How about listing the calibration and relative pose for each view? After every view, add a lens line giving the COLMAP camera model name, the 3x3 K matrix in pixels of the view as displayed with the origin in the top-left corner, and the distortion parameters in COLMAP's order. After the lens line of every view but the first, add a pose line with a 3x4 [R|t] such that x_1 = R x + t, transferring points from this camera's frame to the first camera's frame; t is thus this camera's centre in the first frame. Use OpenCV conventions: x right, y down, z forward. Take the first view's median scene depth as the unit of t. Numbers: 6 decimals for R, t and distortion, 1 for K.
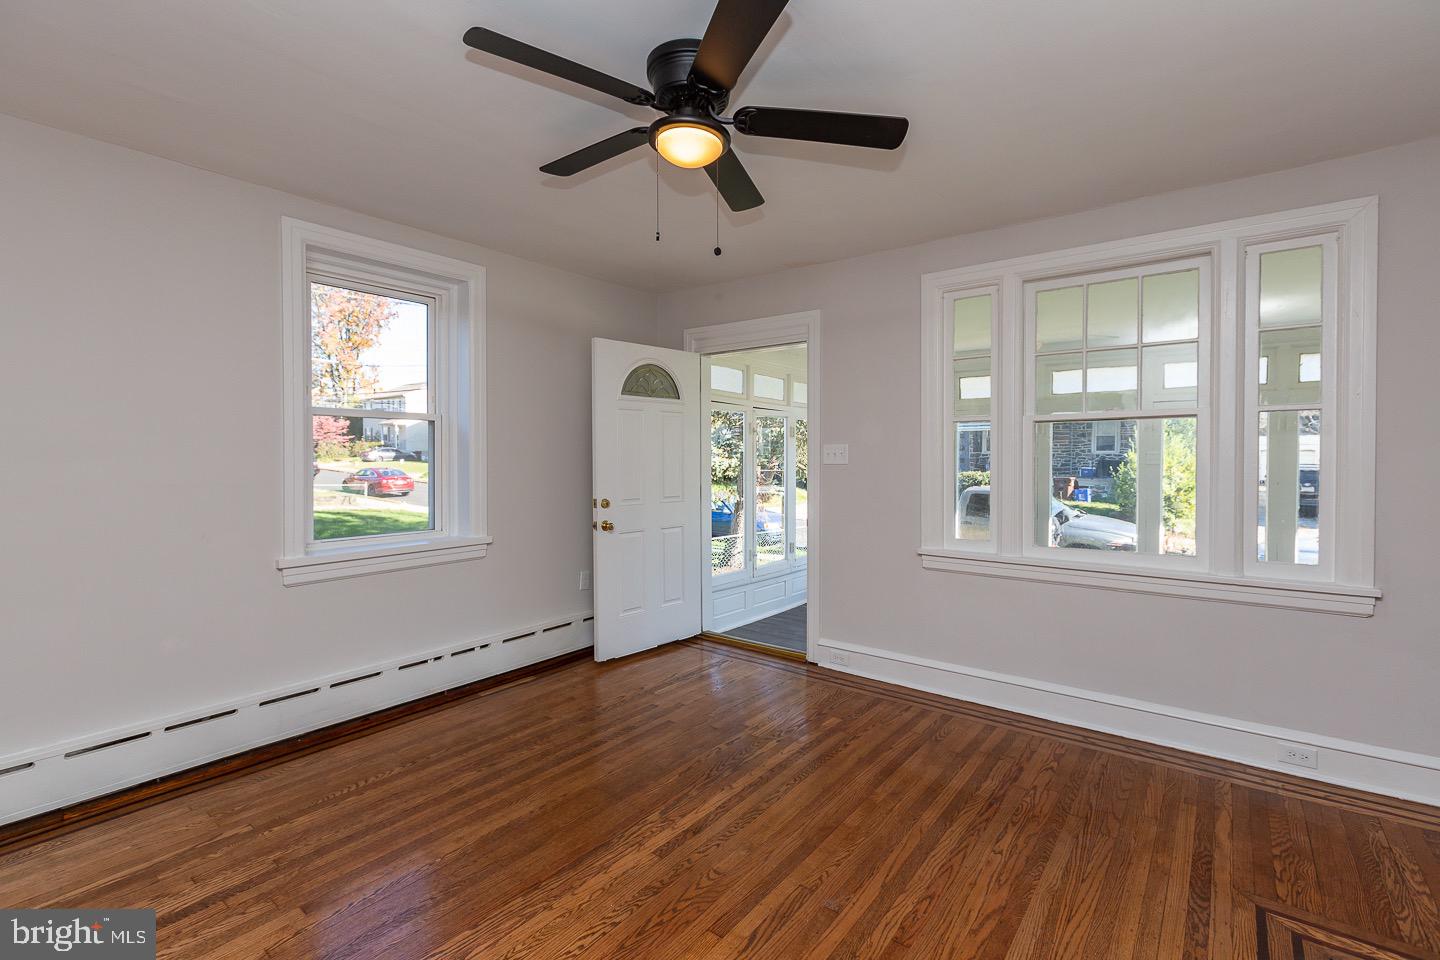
lens RADIAL K [[650.4, 0, 718.5], [0, 650.4, 465.3], [0, 0, 1]] dist [-0.000121, -0.000048]
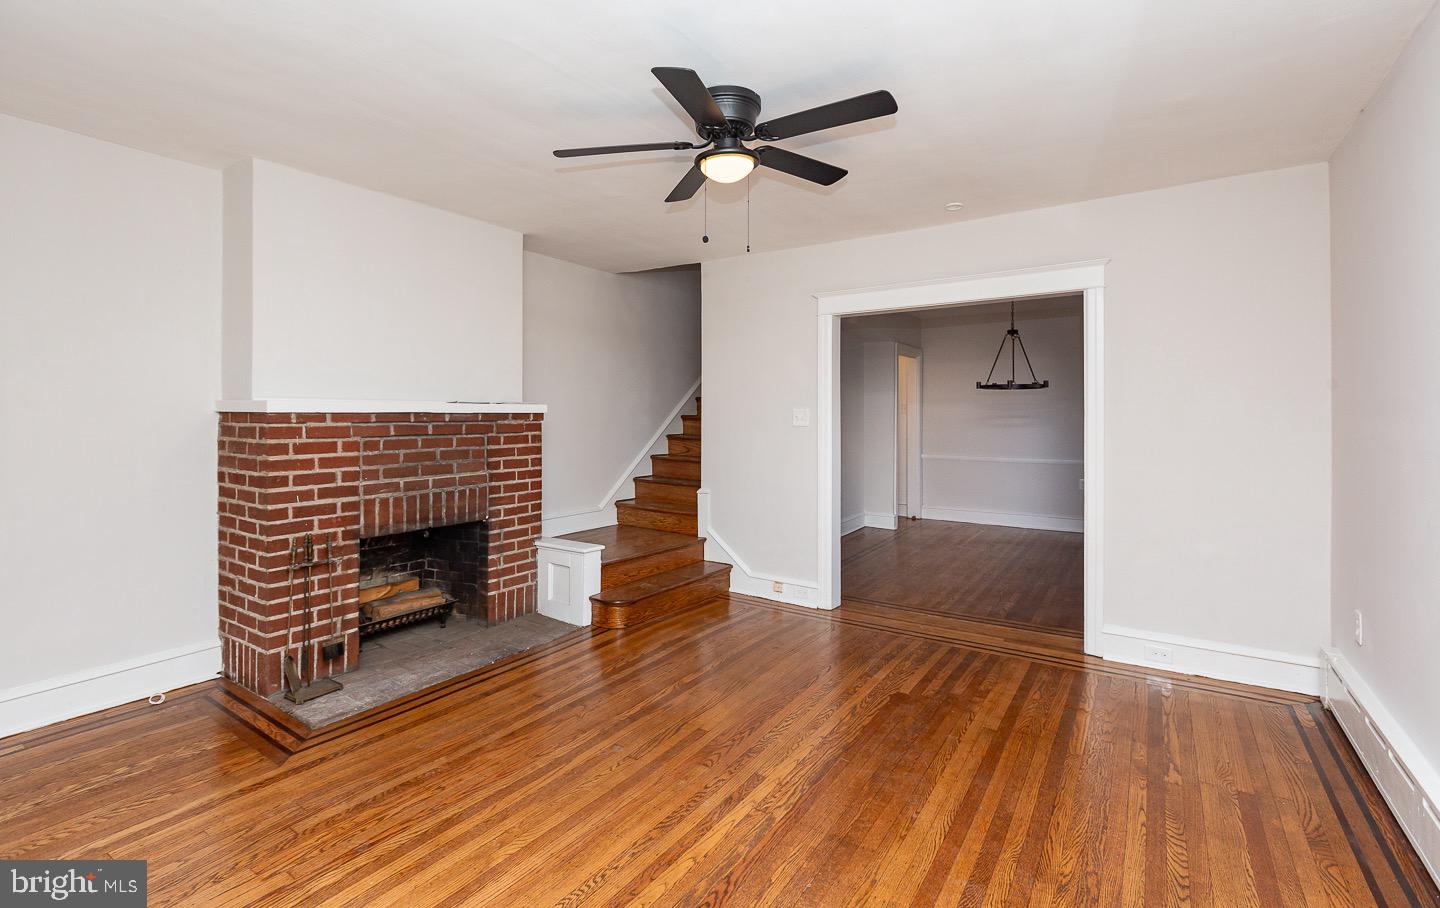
lens RADIAL K [[648.3, 0, 729.5], [0, 648.3, 415.4], [0, 0, 1]] dist [0.002852, 0.000391]
pose [[-0.996588, -0.000933, -0.082531, 0.035510], [-0.002527, 0.999812, 0.019223, -0.022737], [0.082498, 0.019366, -0.996403, 1.491680]]
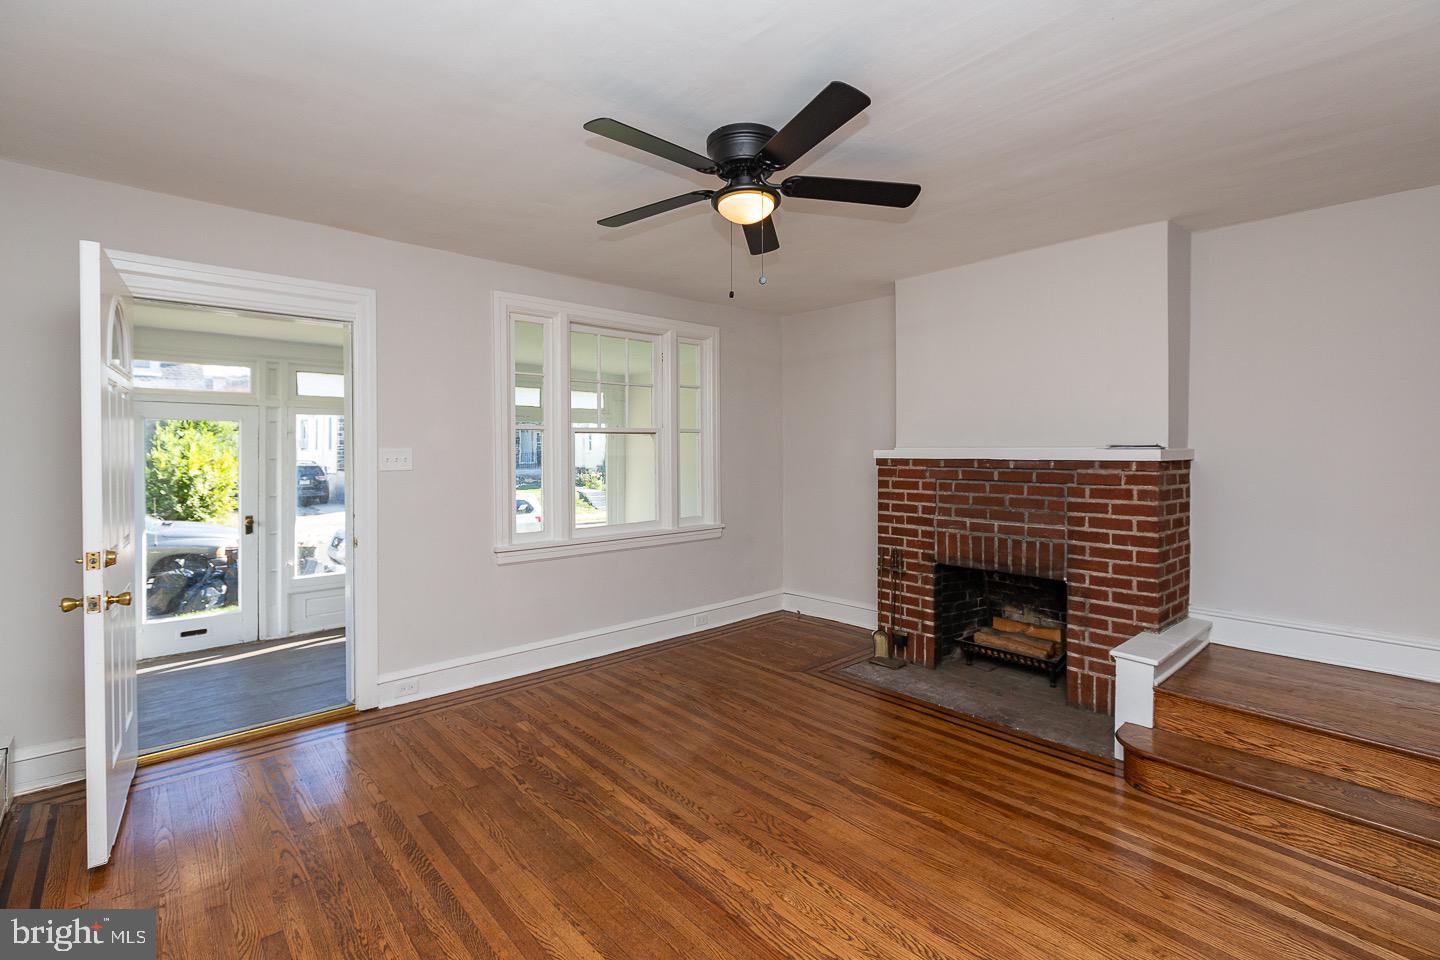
lens RADIAL K [[645.8, 0, 717.3], [0, 645.8, 454.9], [0, 0, 1]] dist [-0.001999, -0.000420]
pose [[0.168866, -0.005245, 0.985625, -0.808350], [0.016014, 0.999868, 0.002577, -0.023234], [-0.985509, 0.015349, 0.168927, 0.568295]]
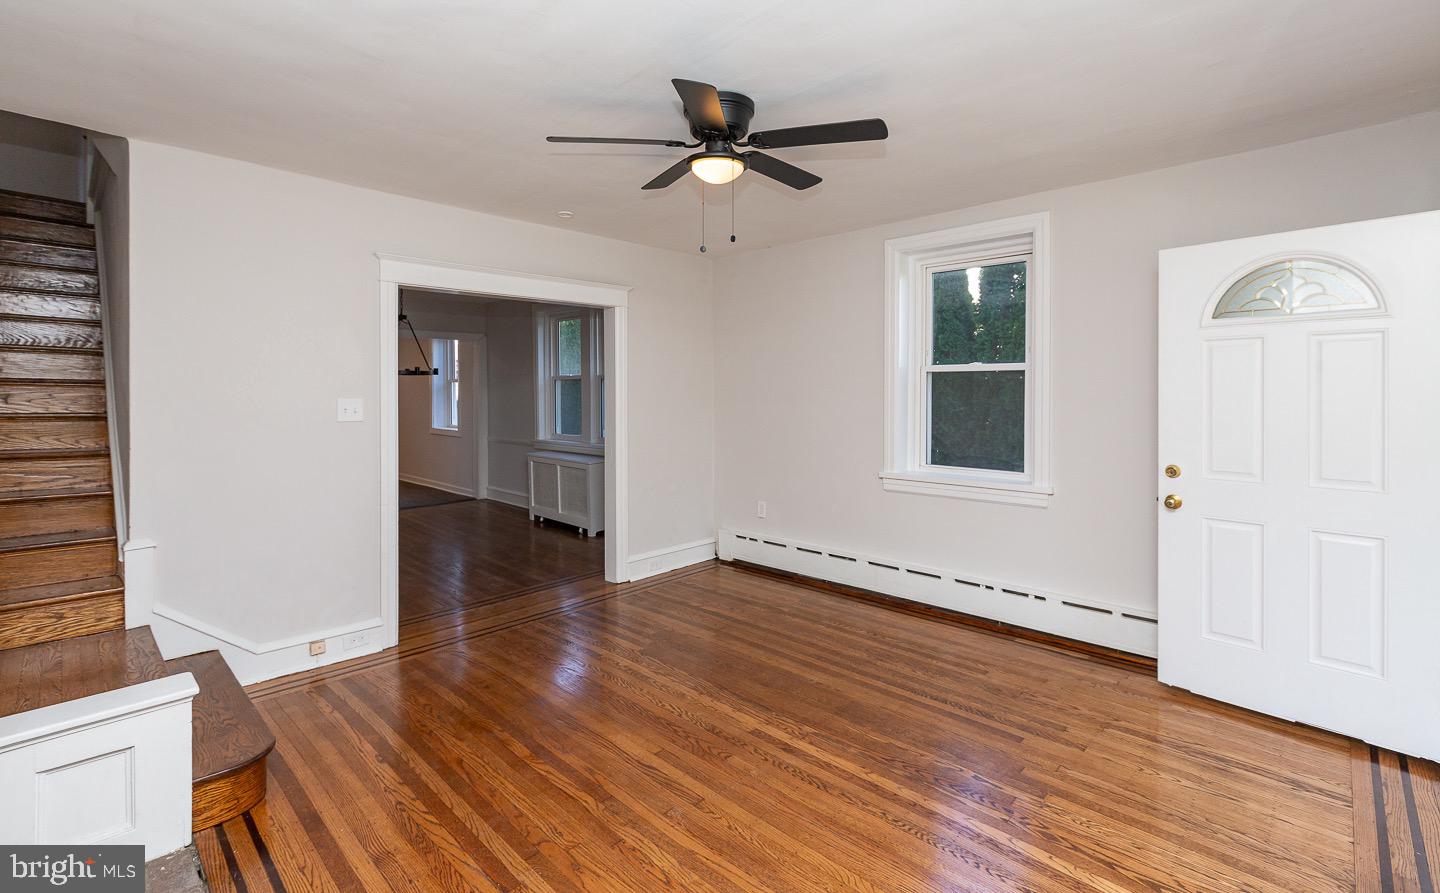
lens RADIAL K [[639.3, 0, 712.7], [0, 639.3, 395.5], [0, 0, 1]] dist [0.000216, -0.000006]
pose [[-0.106135, 0.005630, -0.994336, 0.804483], [-0.015539, 0.999852, 0.007320, -0.033510], [0.994230, 0.016228, -0.106032, 0.747972]]
